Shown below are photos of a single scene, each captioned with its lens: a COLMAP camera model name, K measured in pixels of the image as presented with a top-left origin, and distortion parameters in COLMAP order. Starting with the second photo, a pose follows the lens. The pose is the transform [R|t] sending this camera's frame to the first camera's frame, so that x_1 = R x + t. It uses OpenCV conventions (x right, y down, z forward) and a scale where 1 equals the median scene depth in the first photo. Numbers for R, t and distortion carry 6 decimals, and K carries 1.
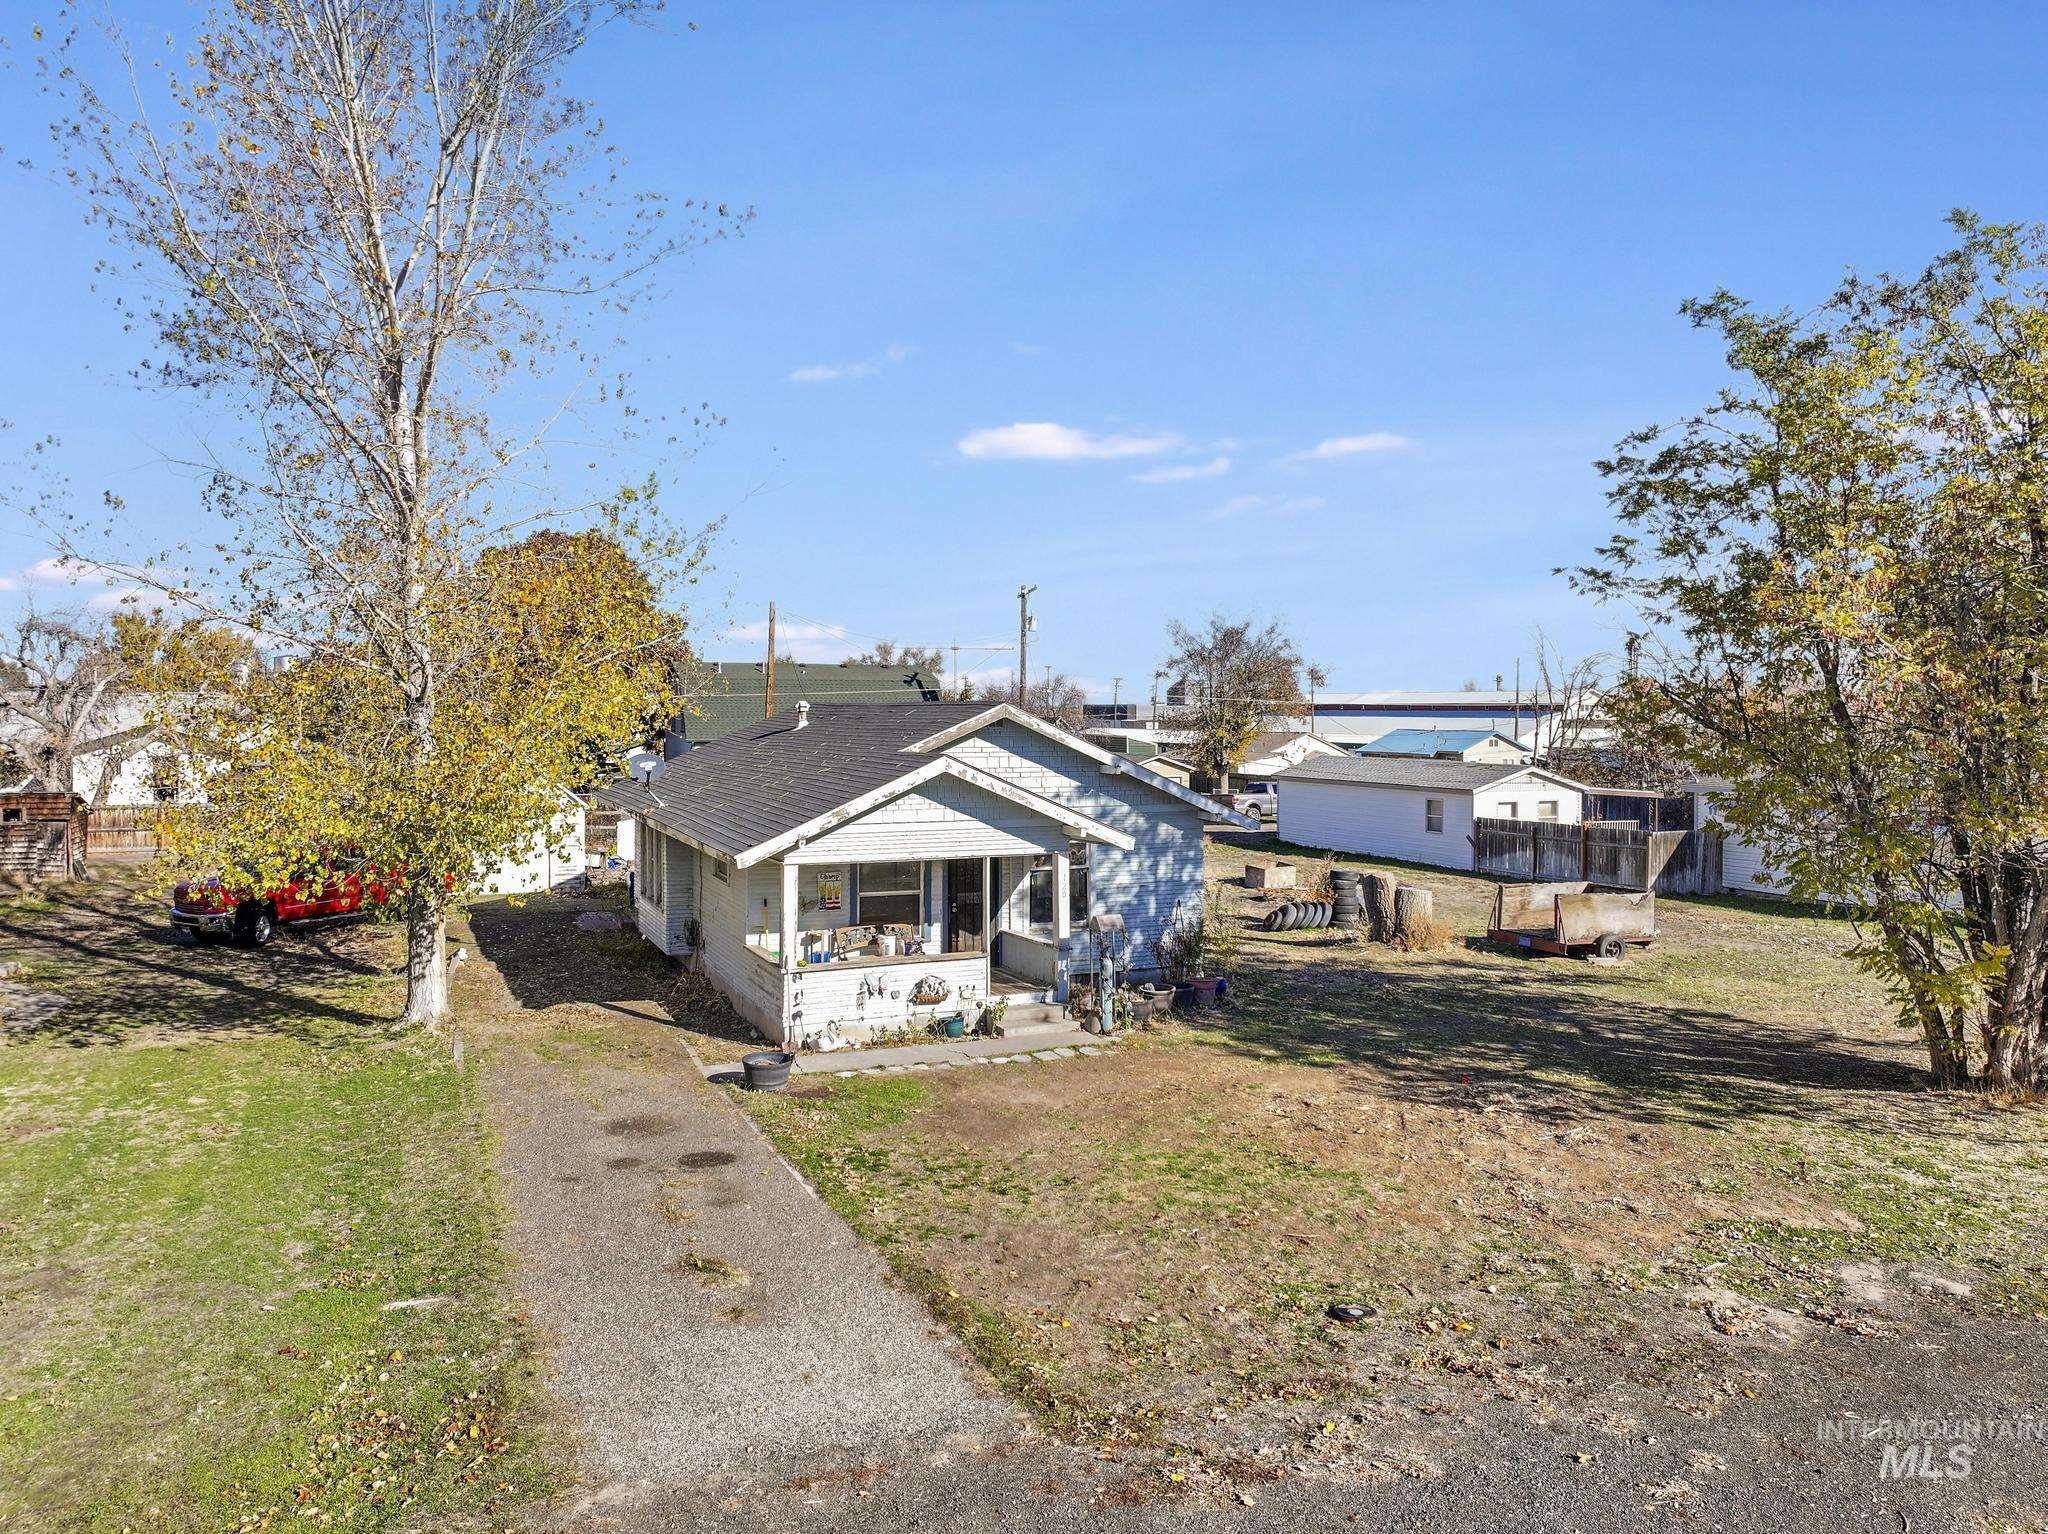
lens RADIAL K [[1447.4, 0, 1024.0], [0, 1447.4, 767.0], [0, 0, 1]] dist [0.004905, 0.003659]
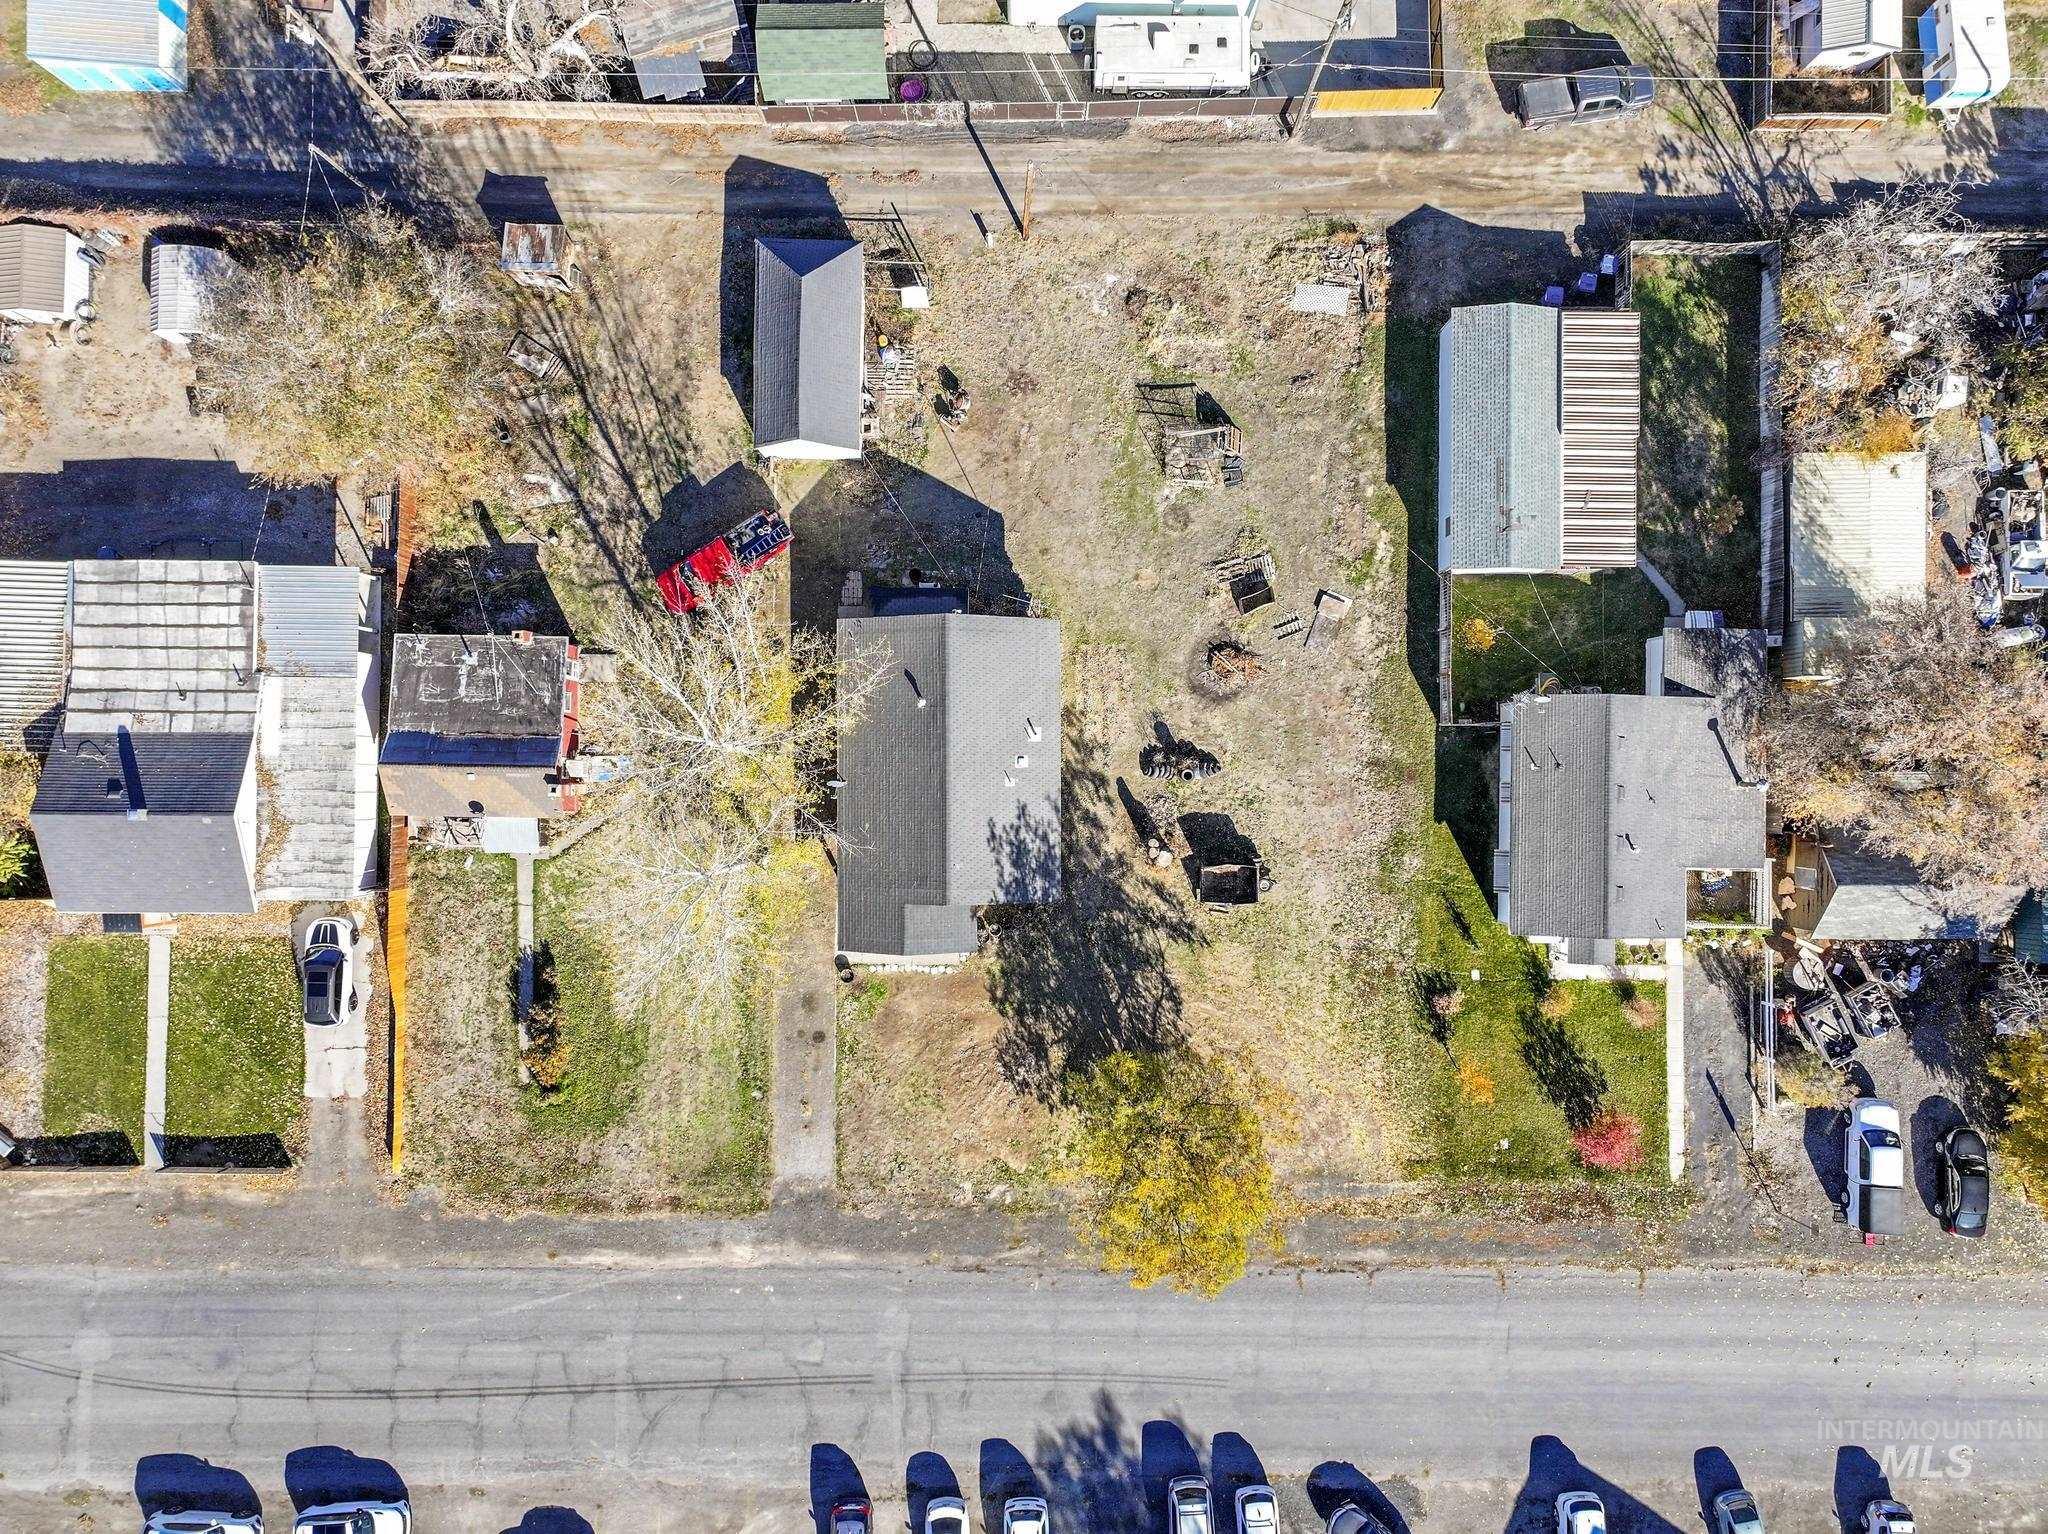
lens RADIAL K [[1447.4, 0, 1024.0], [0, 1447.4, 767.0], [0, 0, 1]] dist [0.004905, 0.003659]
pose [[0.916072, 0.400916, -0.008835, 0.041871], [-0.011652, 0.048633, 0.998749, -2.897718], [0.400844, -0.914823, 0.049223, 1.245267]]
